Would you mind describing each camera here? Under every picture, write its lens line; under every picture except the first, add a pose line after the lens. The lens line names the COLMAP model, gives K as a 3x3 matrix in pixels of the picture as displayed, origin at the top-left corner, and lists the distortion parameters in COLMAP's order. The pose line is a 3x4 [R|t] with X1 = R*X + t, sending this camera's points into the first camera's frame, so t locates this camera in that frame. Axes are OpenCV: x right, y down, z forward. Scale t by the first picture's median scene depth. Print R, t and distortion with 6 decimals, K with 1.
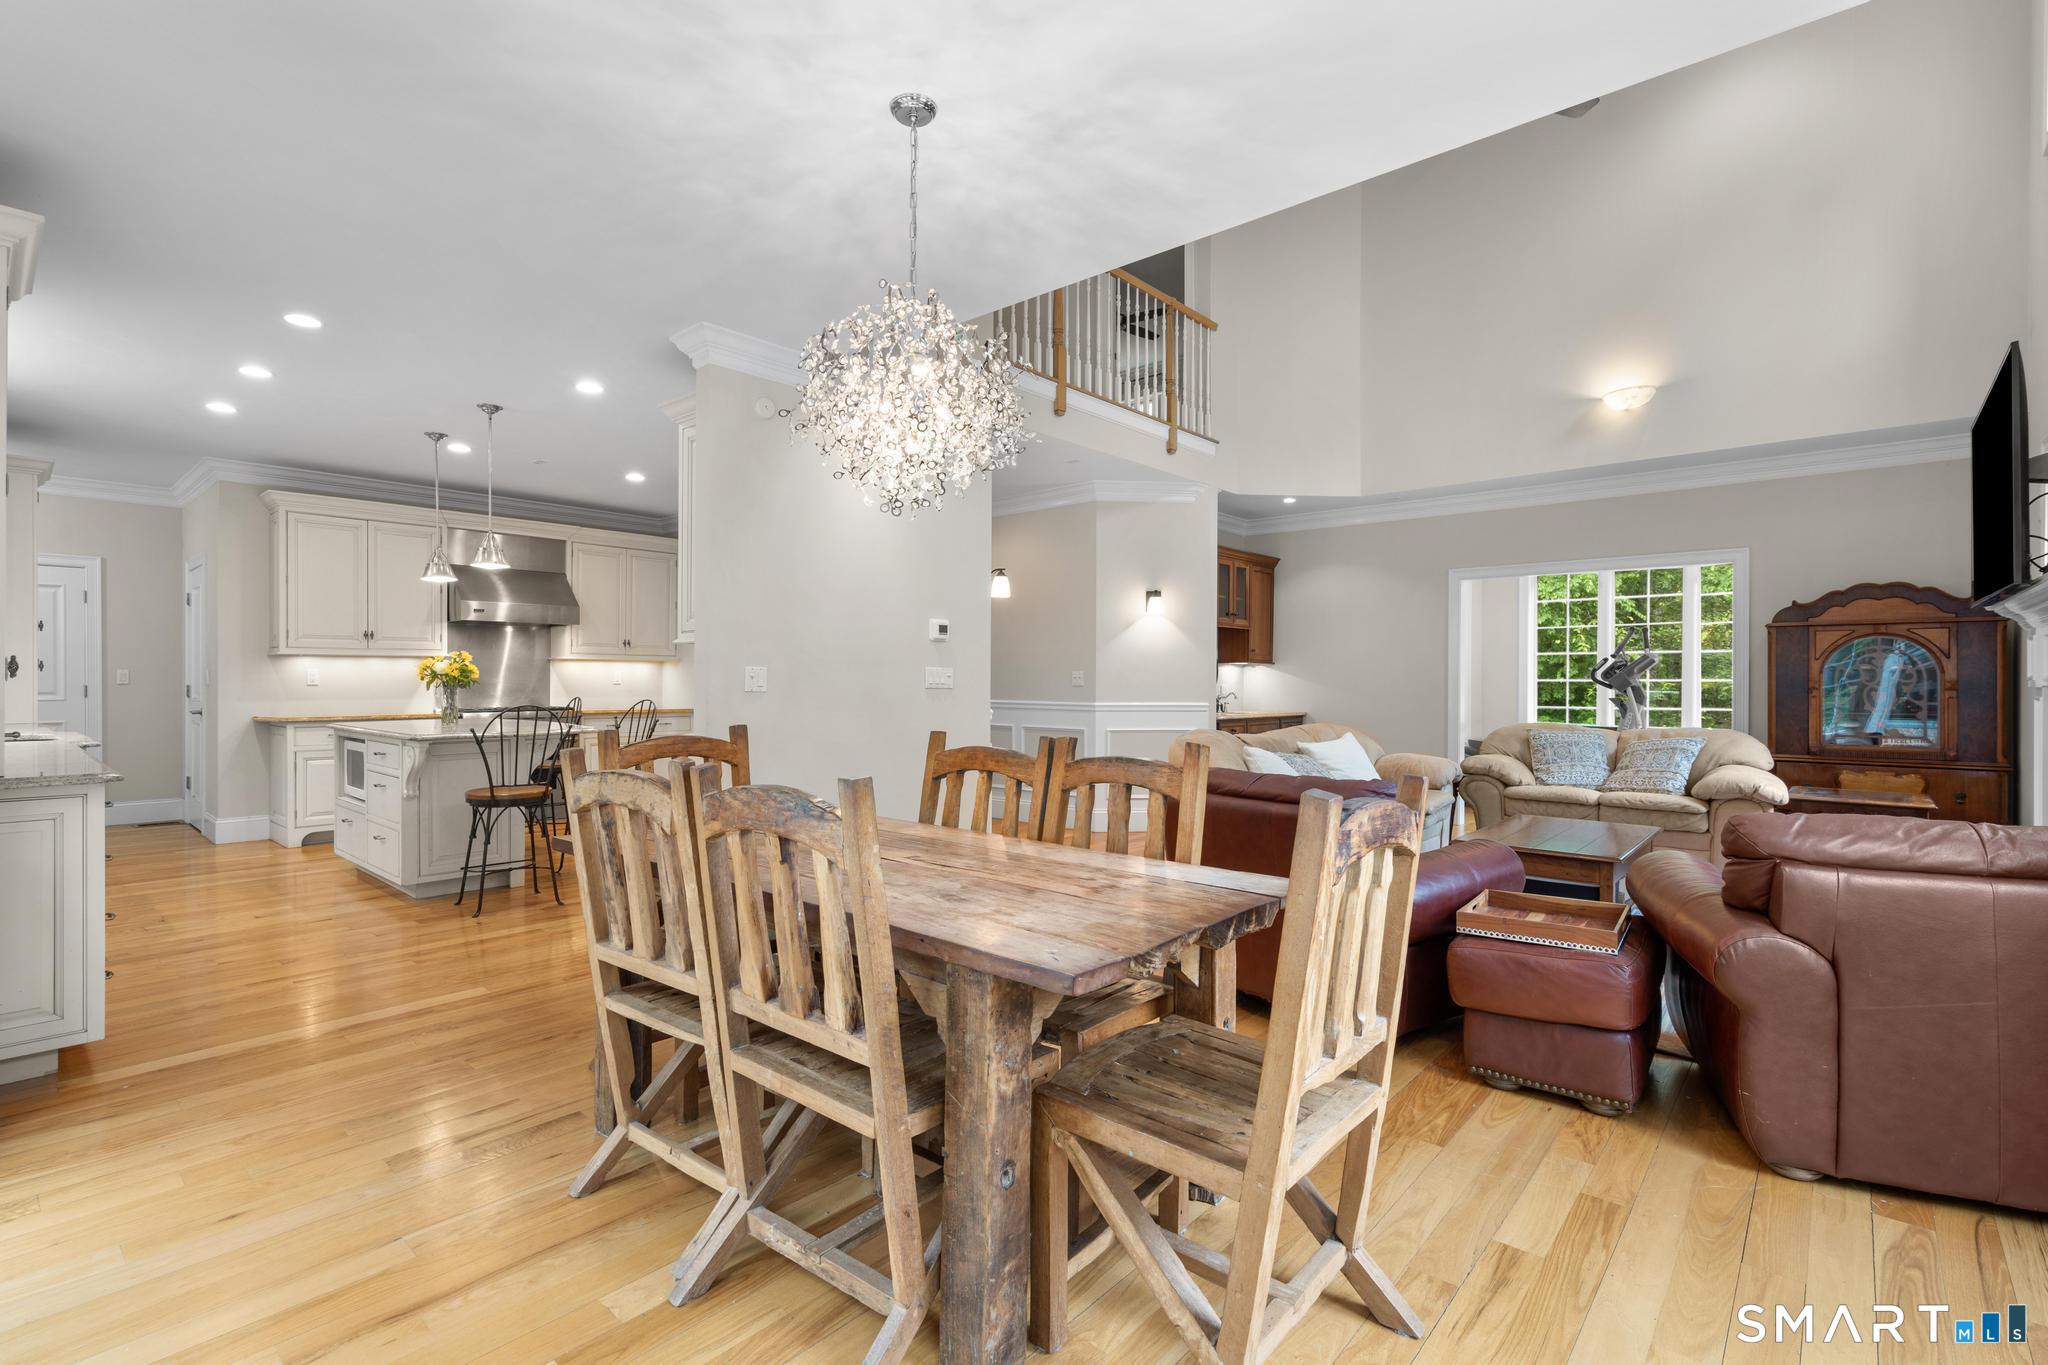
lens RADIAL K [[918.7, 0, 1020.0], [0, 918.7, 684.7], [0, 0, 1]] dist [0.002114, 0.000603]
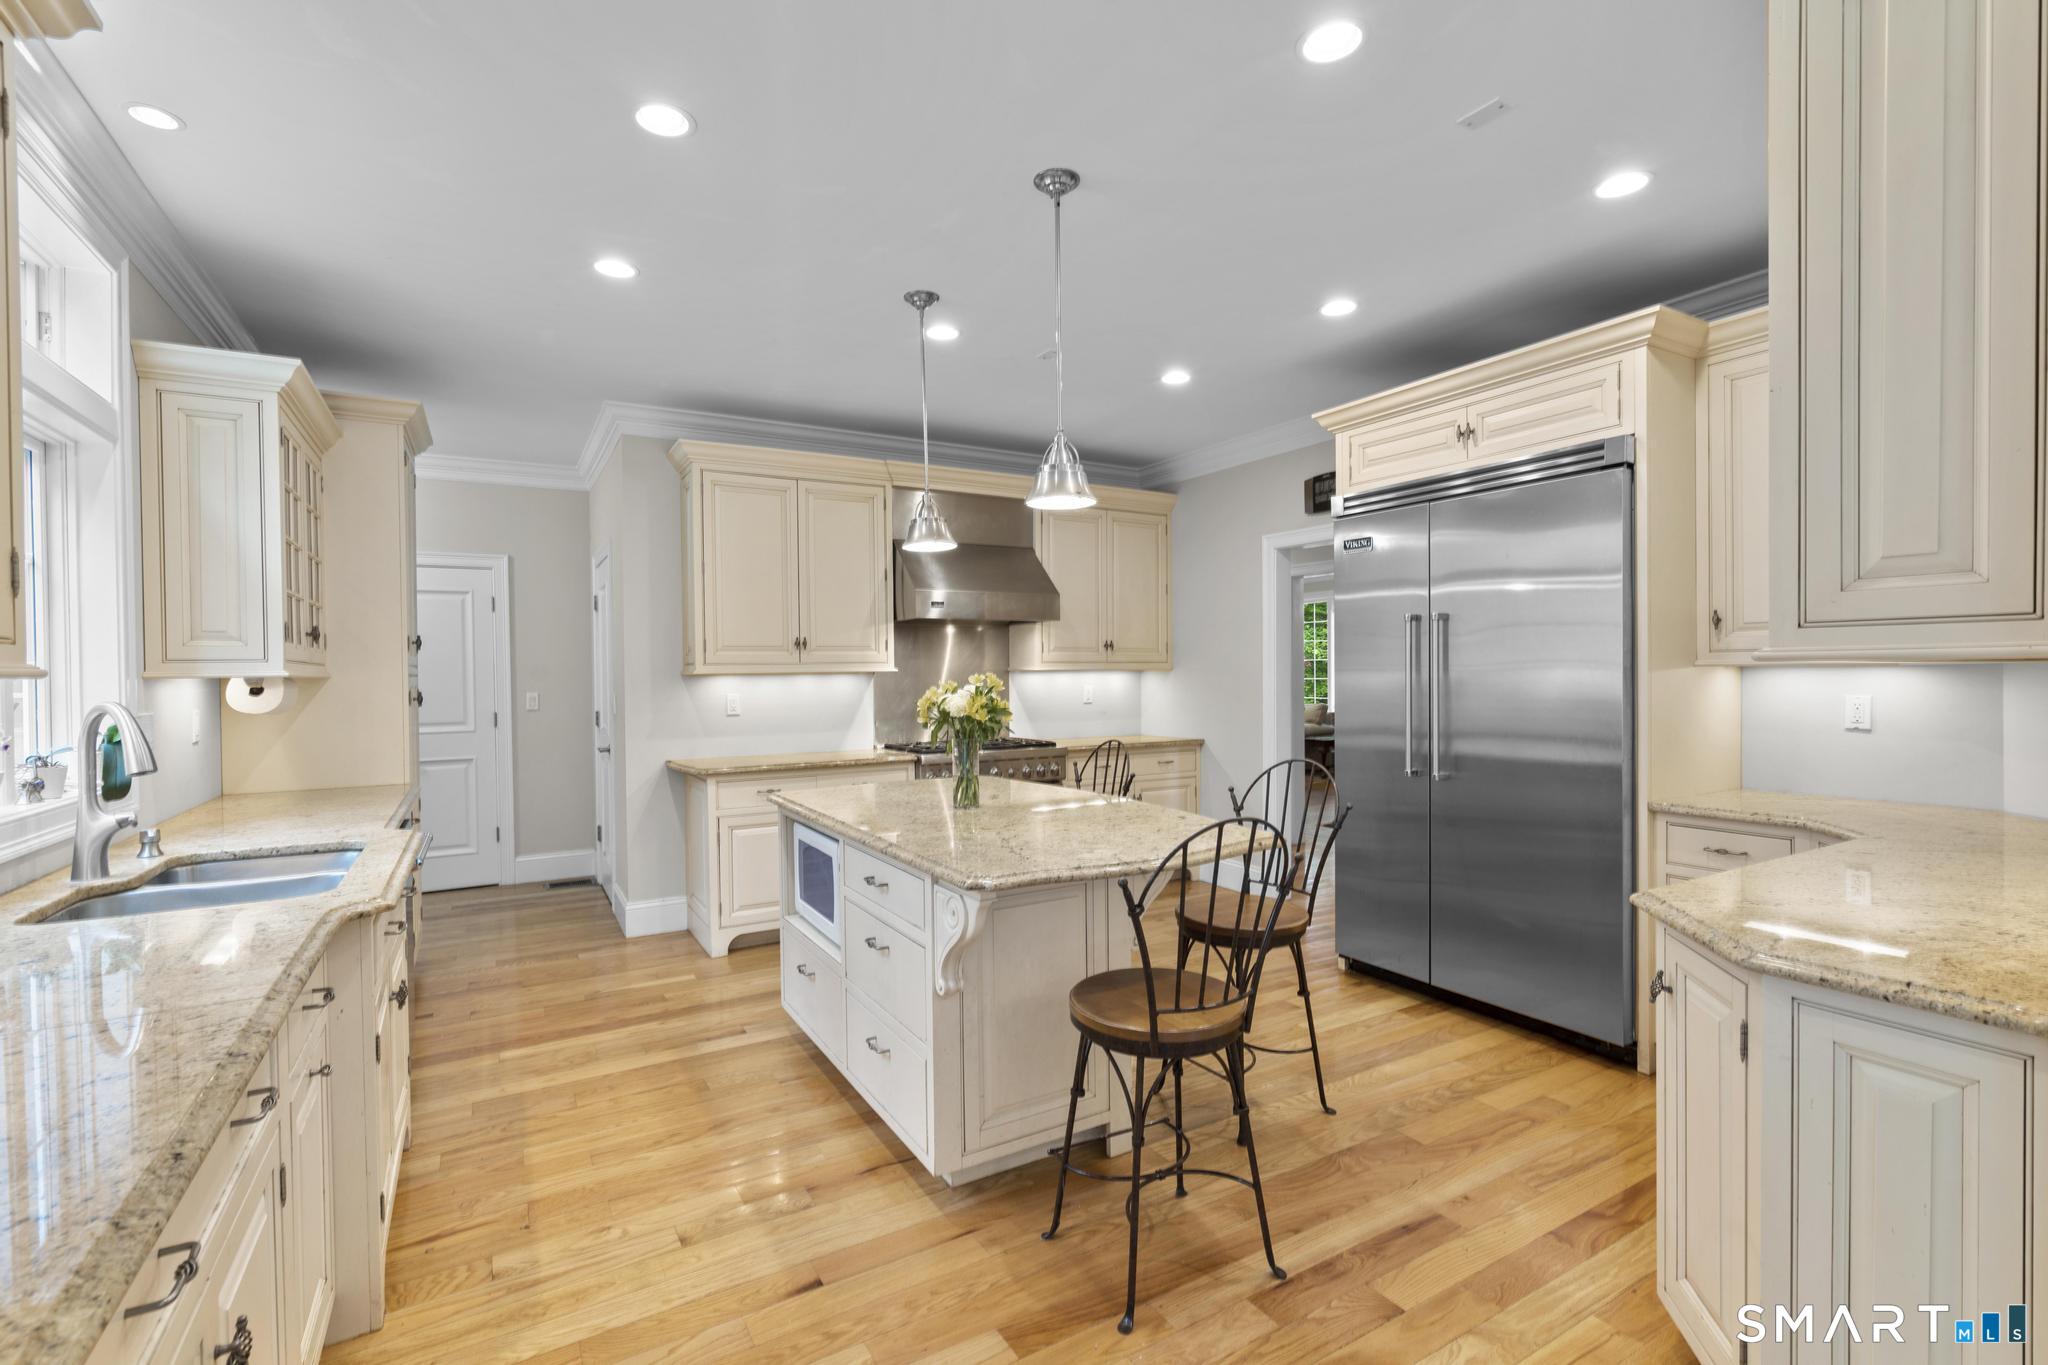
lens RADIAL K [[918.7, 0, 1028.7], [0, 918.7, 682.8], [0, 0, 1]] dist [0.002114, 0.000603]
pose [[0.950660, -0.009944, -0.310075, -0.317896], [0.012382, 0.999906, 0.005895, -0.025461], [0.309987, -0.009444, 0.950694, 0.378796]]
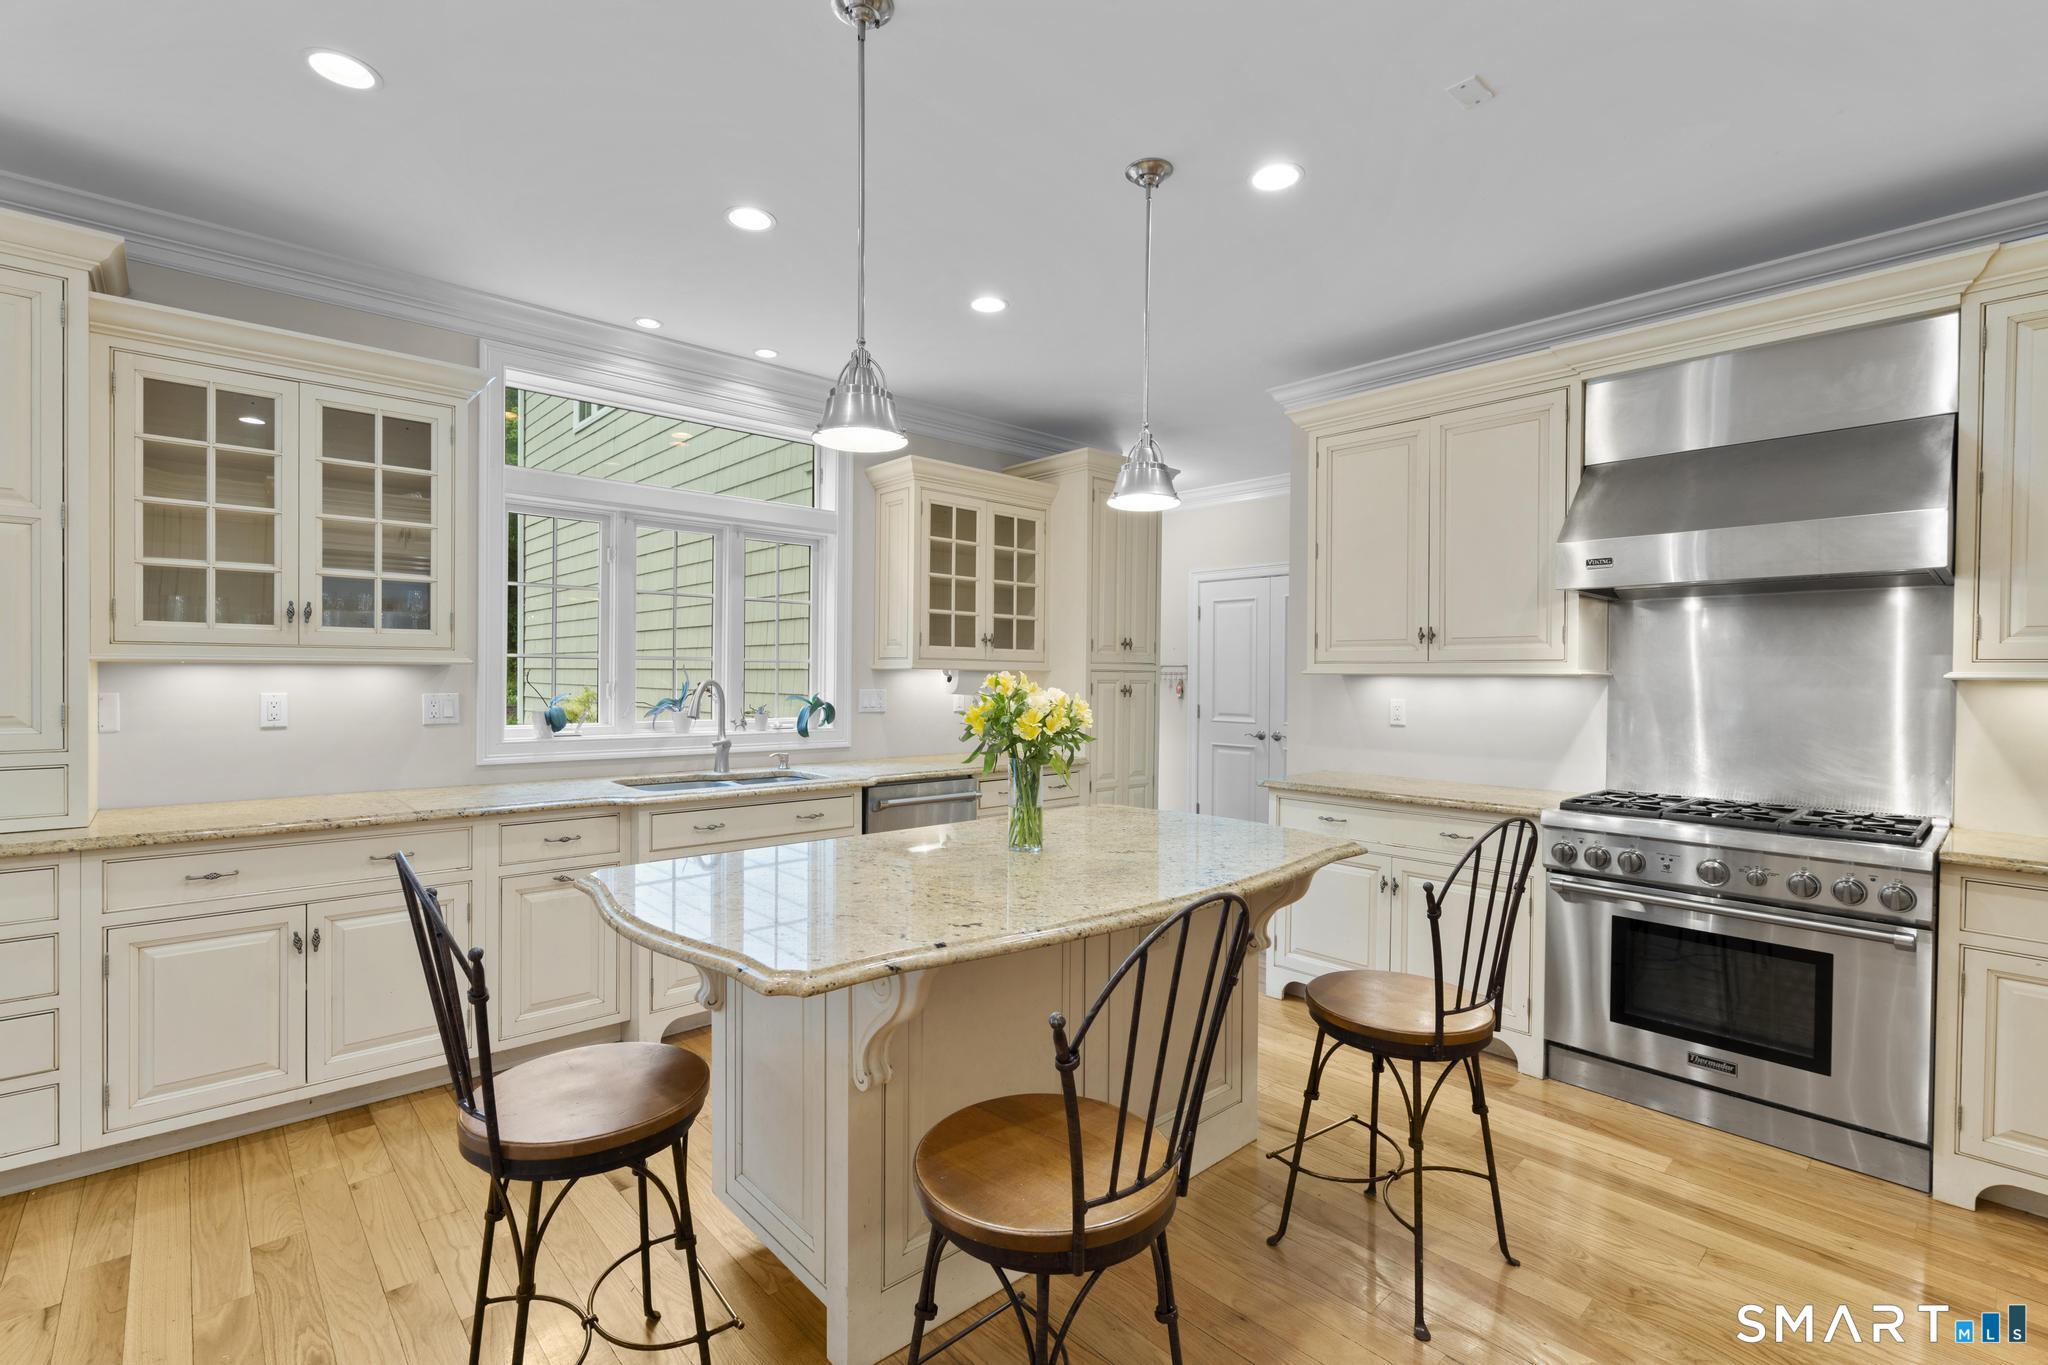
lens RADIAL K [[918.7, 0, 1022.3], [0, 918.7, 675.6], [0, 0, 1]] dist [0.002114, 0.000603]
pose [[-0.089211, 0.003469, -0.996007, -0.154976], [-0.009164, 0.999949, 0.004303, -0.030540], [0.995971, 0.009511, -0.089175, 0.792519]]
